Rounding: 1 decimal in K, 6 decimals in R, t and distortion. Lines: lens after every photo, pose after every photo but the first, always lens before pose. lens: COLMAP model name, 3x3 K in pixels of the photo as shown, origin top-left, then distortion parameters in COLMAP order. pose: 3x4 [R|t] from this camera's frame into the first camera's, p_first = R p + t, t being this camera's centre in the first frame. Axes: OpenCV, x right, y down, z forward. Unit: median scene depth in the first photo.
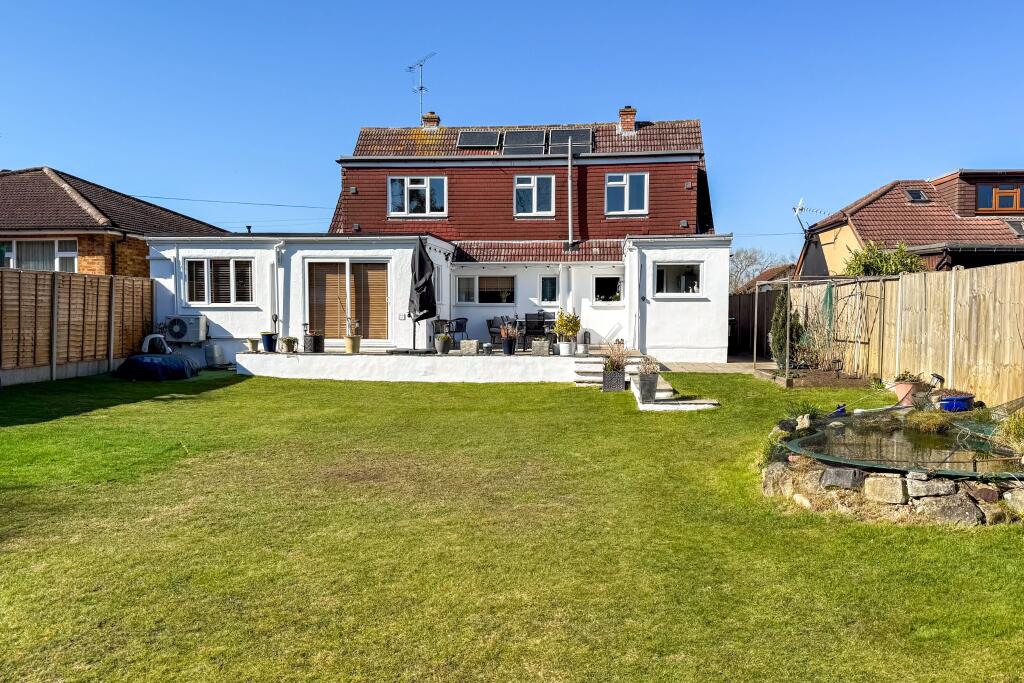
lens RADIAL K [[711.2, 0, 512.0], [0, 711.2, 340.8], [0, 0, 1]] dist [0.005663, 0.000398]
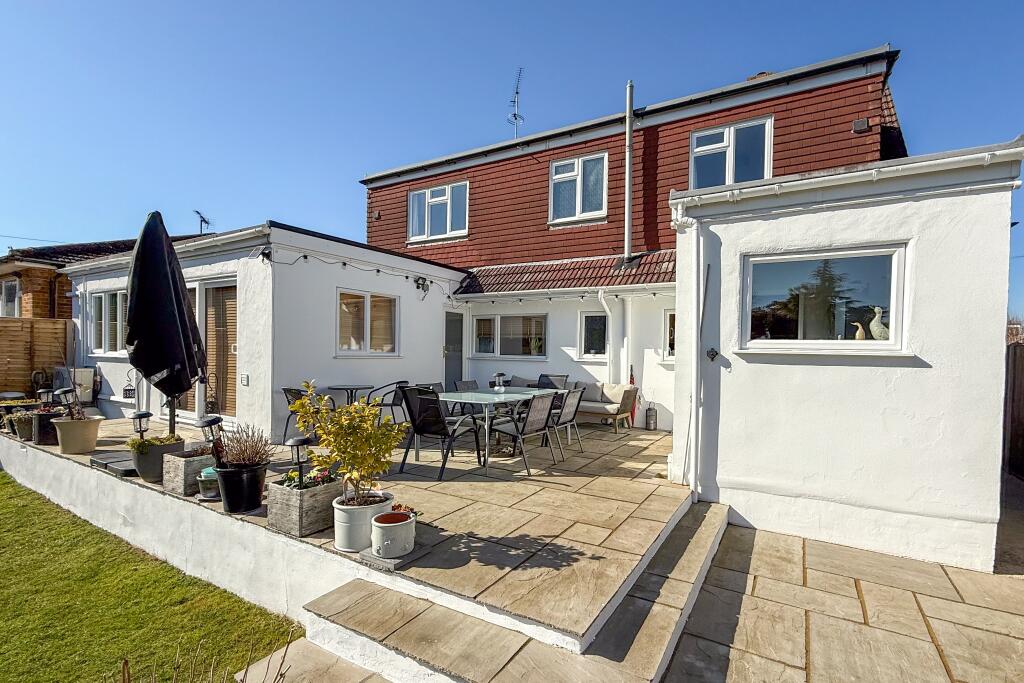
lens RADIAL K [[476.9, 0, 522.8], [0, 476.9, 360.1], [0, 0, 1]] dist [-0.024319, 0.000031]
pose [[0.924252, 0.021526, -0.381177, 0.155012], [-0.033379, 0.999142, -0.024513, -0.038478], [0.380322, 0.035380, 0.924177, 0.600505]]
